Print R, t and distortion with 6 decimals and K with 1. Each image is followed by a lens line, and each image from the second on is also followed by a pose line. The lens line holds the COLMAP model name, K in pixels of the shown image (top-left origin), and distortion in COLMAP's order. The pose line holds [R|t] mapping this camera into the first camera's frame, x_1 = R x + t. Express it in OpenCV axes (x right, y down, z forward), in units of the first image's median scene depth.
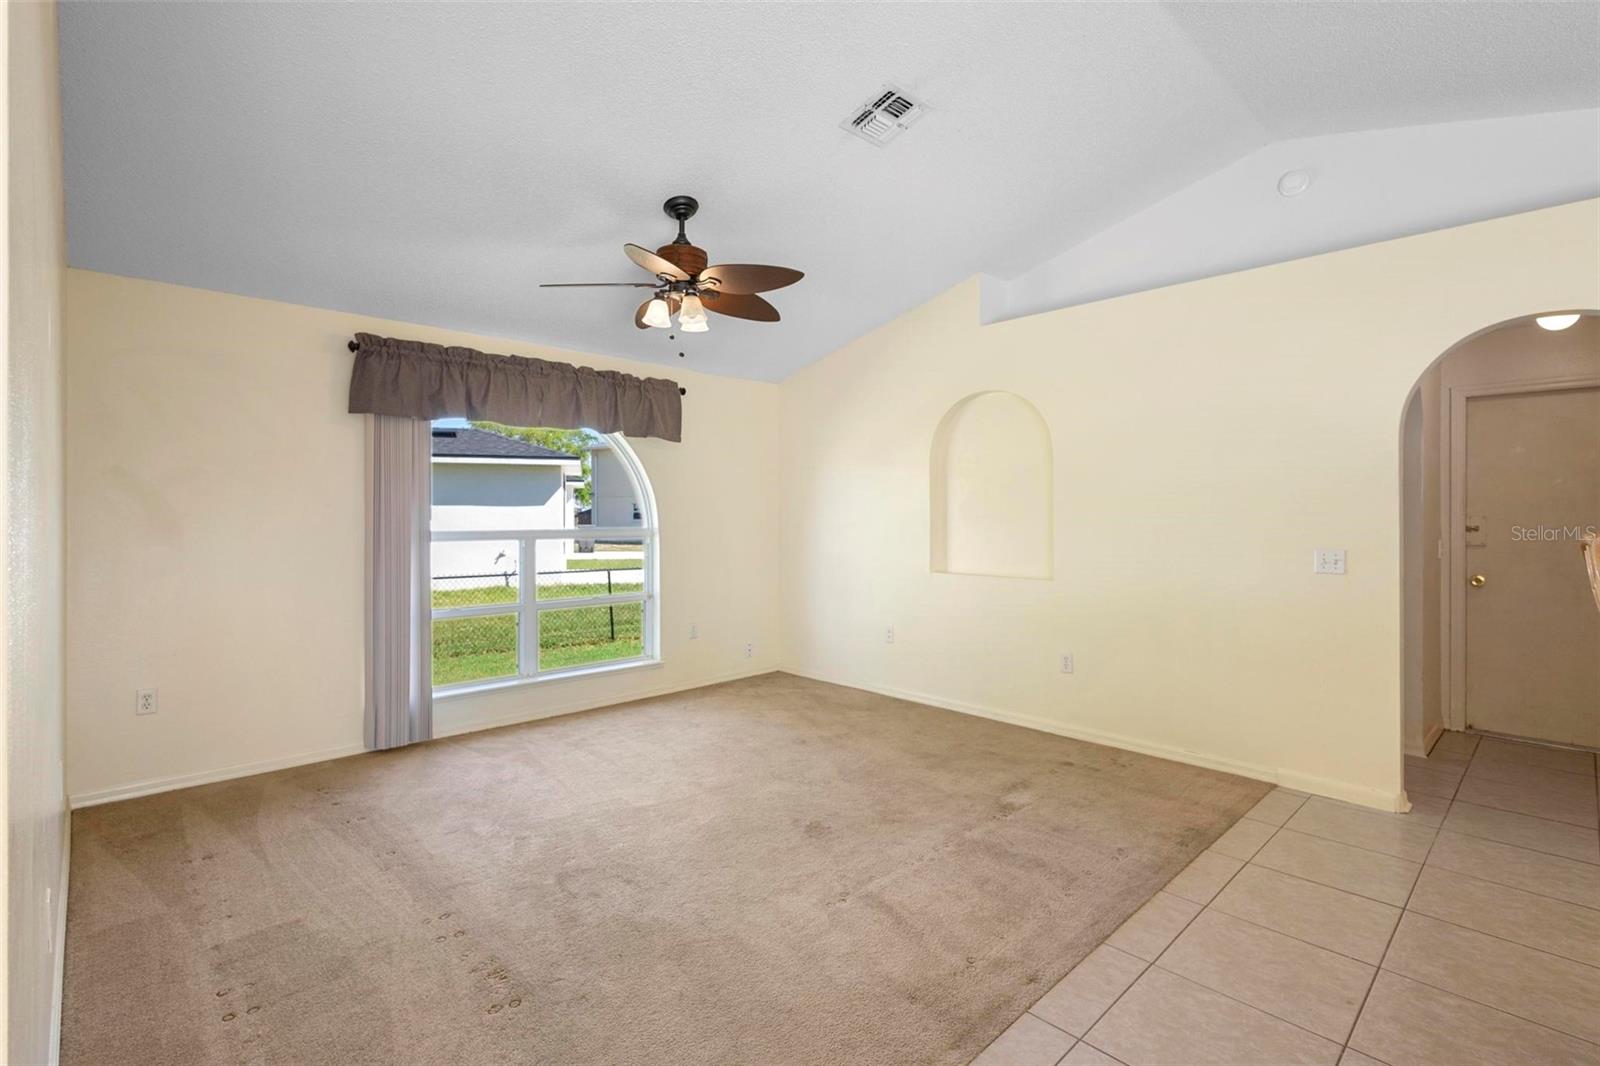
lens RADIAL K [[749.5, 0, 801.8], [0, 749.5, 516.1], [0, 0, 1]] dist [0.009235, -0.001475]
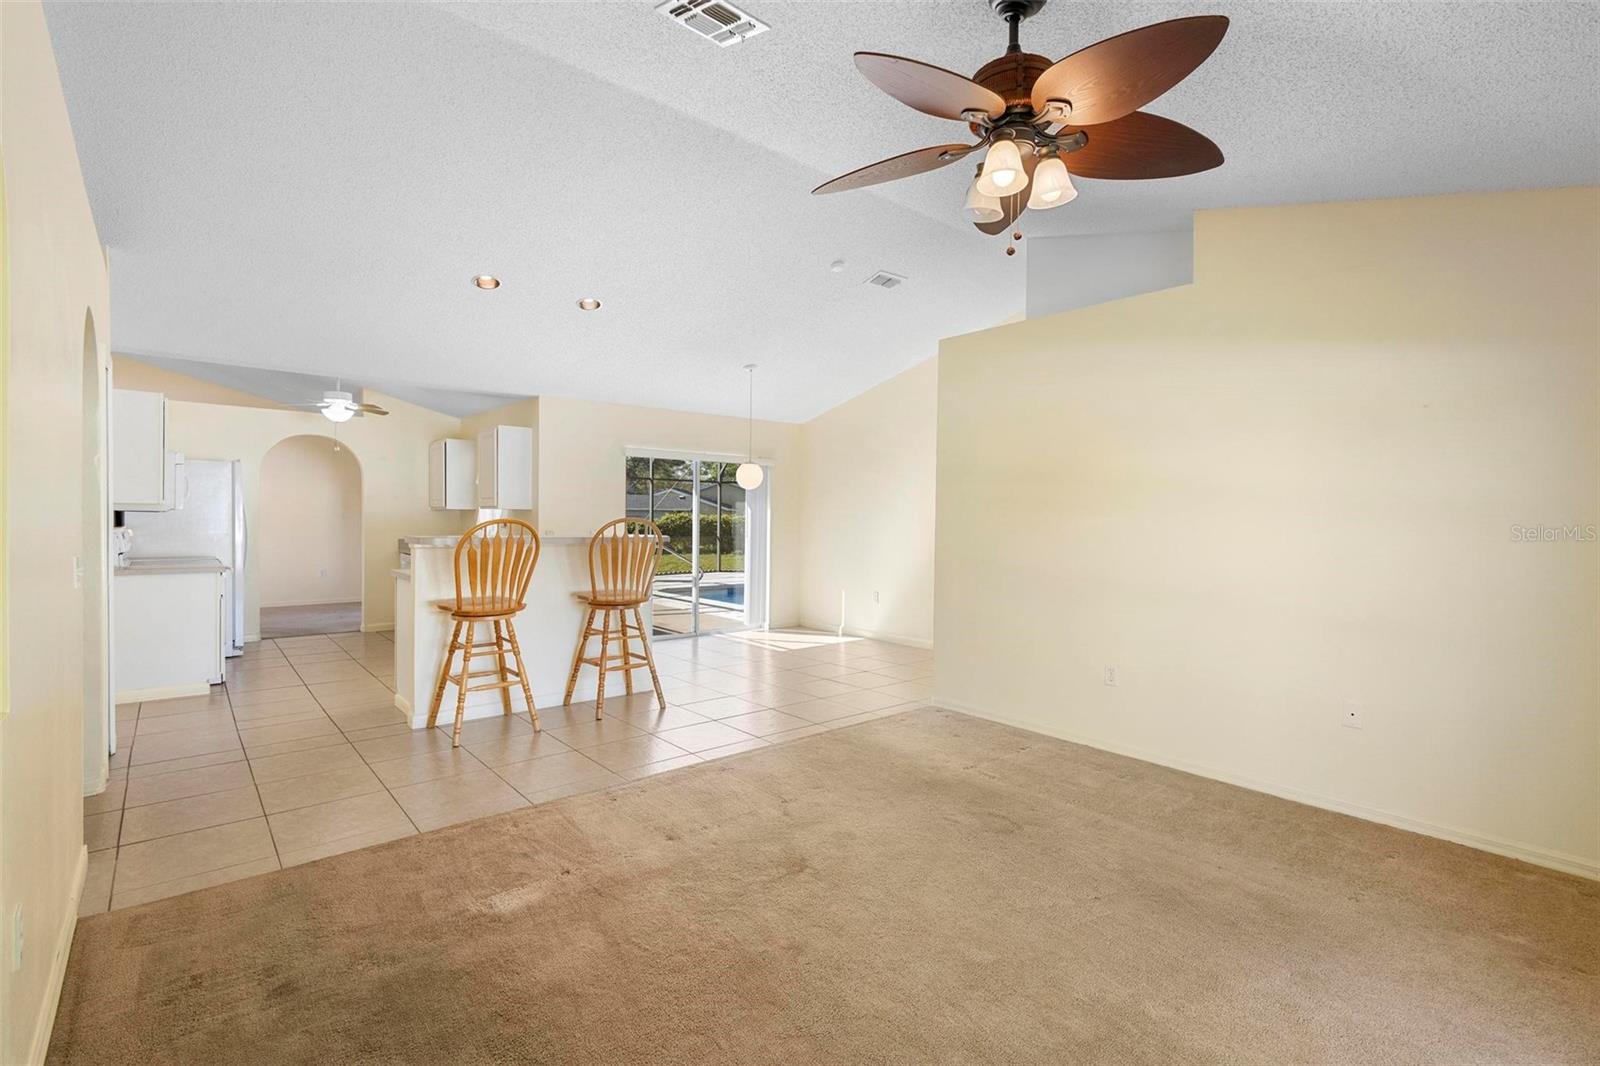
lens RADIAL K [[732.5, 0, 802.4], [0, 732.5, 524.6], [0, 0, 1]] dist [0.008677, -0.000466]
pose [[-0.998658, -0.014709, 0.049652, -0.028275], [-0.013755, 0.999715, 0.019507, -0.009352], [-0.049924, 0.018798, -0.998576, 1.523504]]
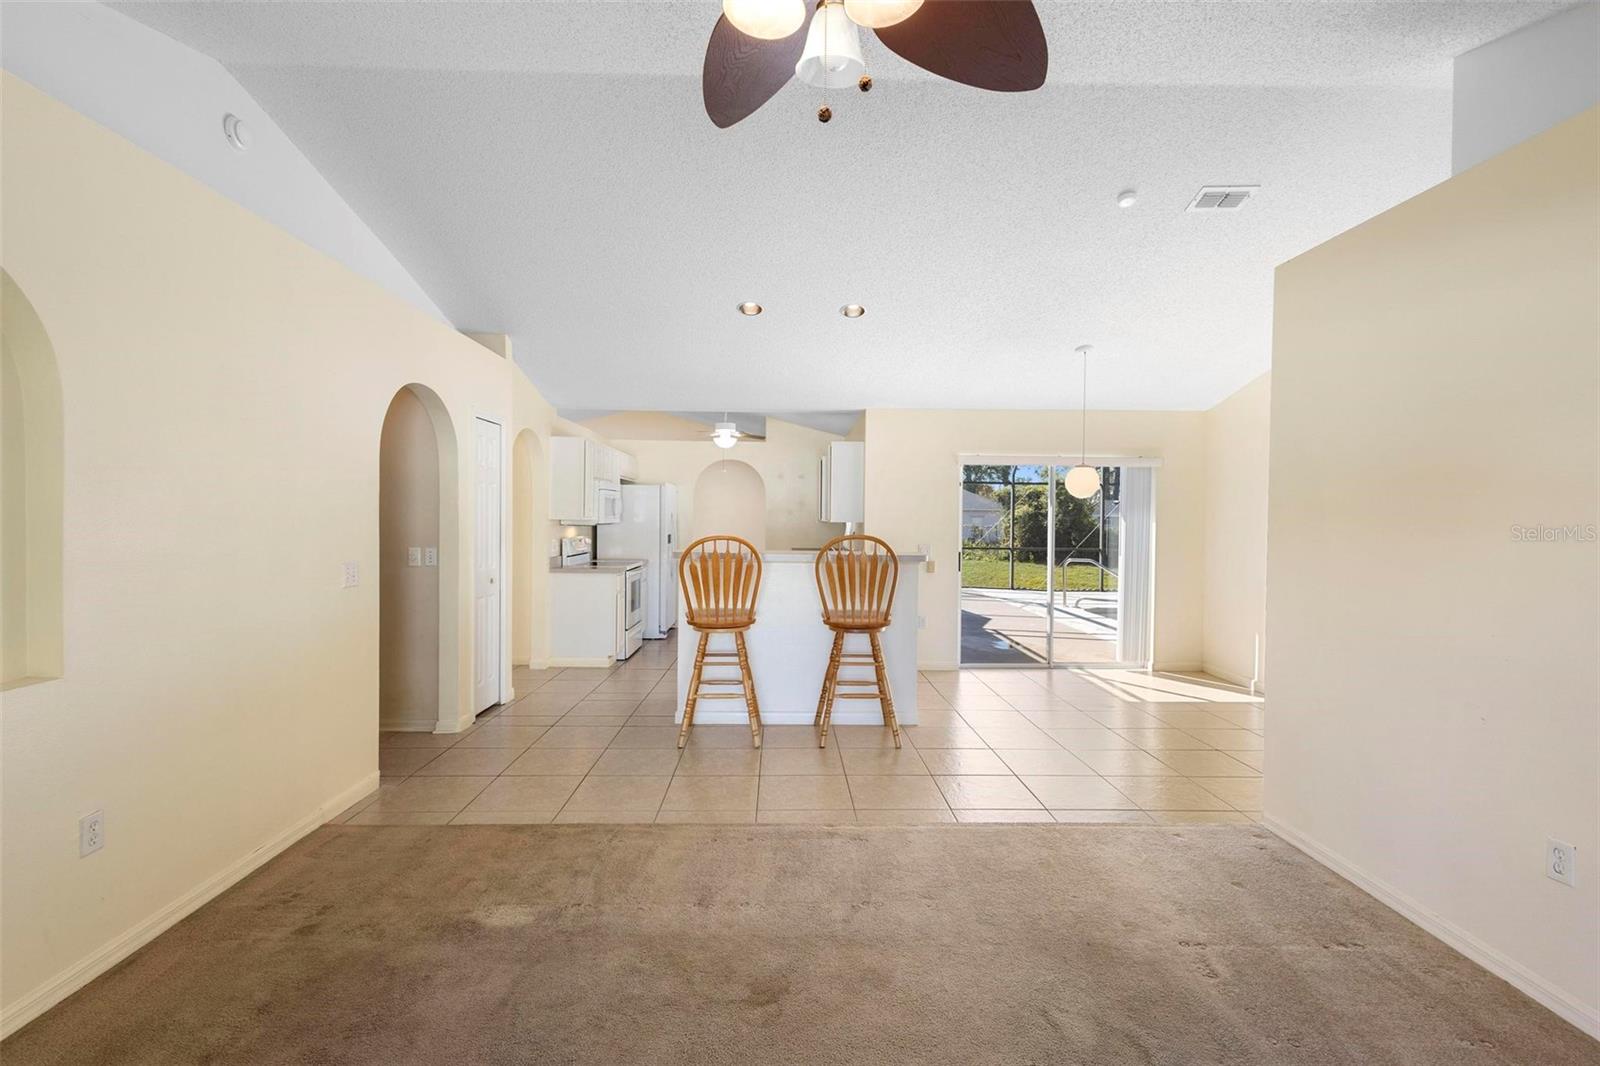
lens RADIAL K [[732.5, 0, 802.4], [0, 732.5, 524.6], [0, 0, 1]] dist [0.008677, -0.000466]
pose [[-0.741814, -0.016257, 0.670408, -0.376948], [-0.007338, 0.999843, 0.016127, -0.025704], [-0.670565, 0.007044, -0.741817, 1.205455]]
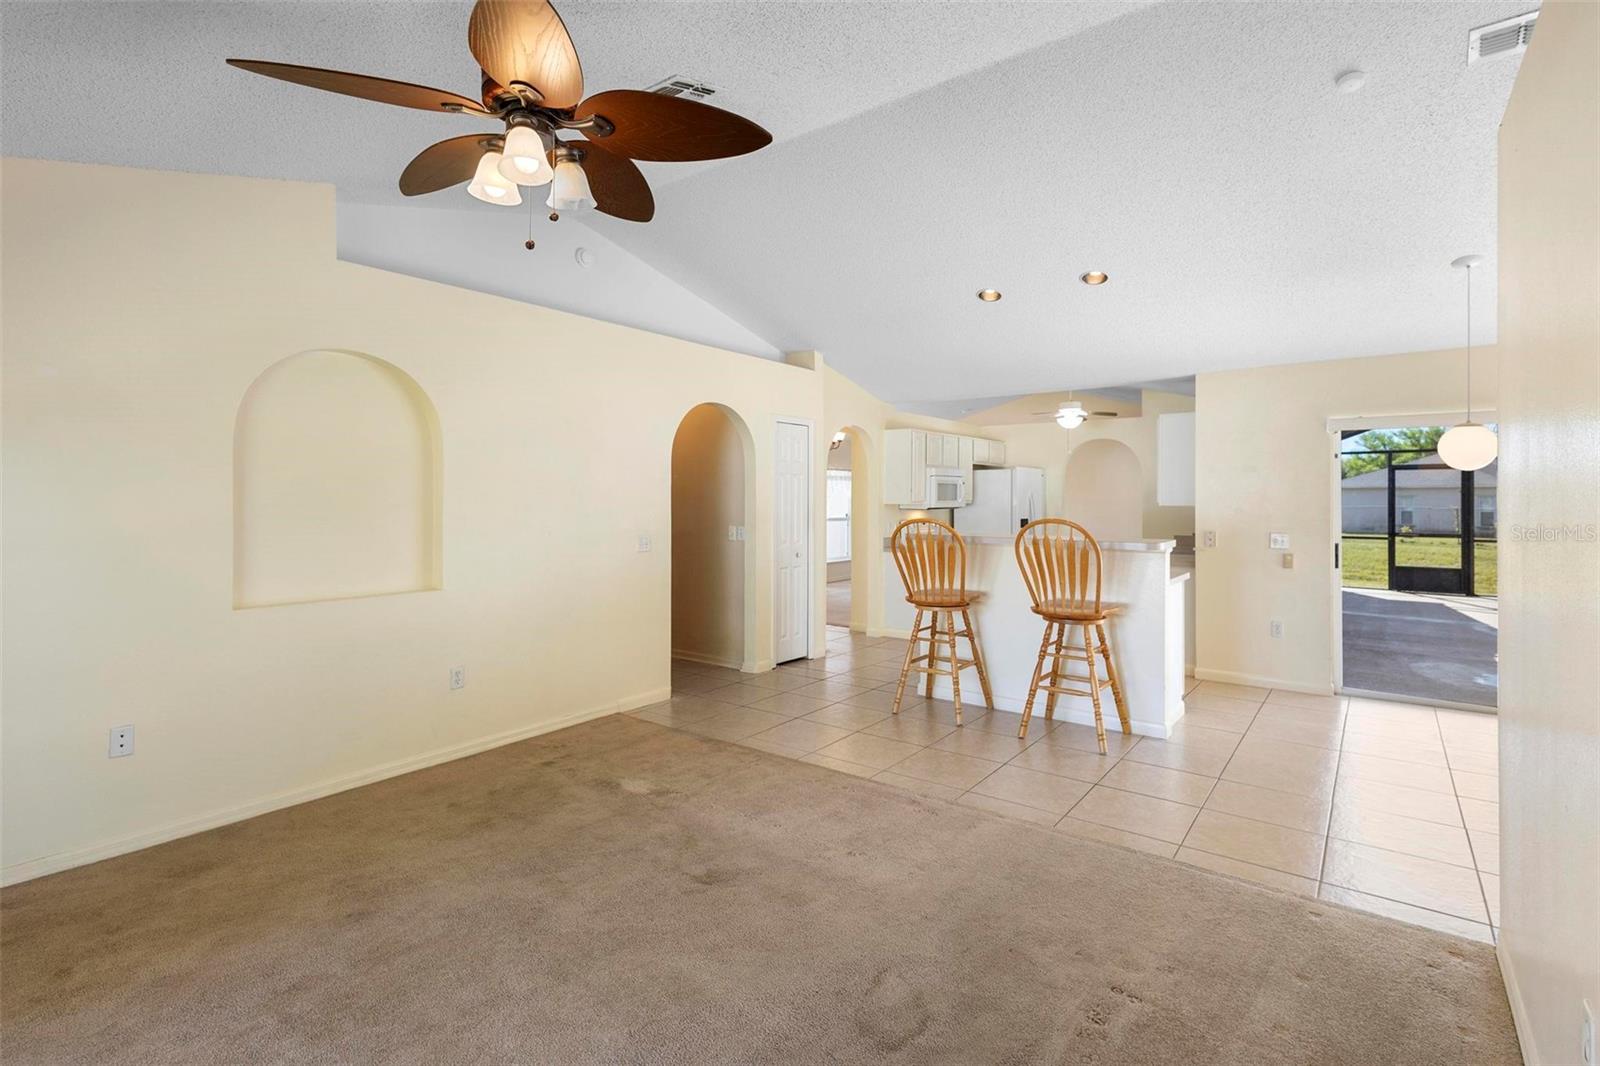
lens RADIAL K [[756.0, 0, 806.9], [0, 756.0, 498.3], [0, 0, 1]] dist [0.008961, -0.000282]
pose [[-0.163759, -0.000574, 0.986500, -0.714804], [0.003344, 0.999994, 0.001137, -0.023937], [-0.986495, 0.003485, -0.163756, 0.842584]]
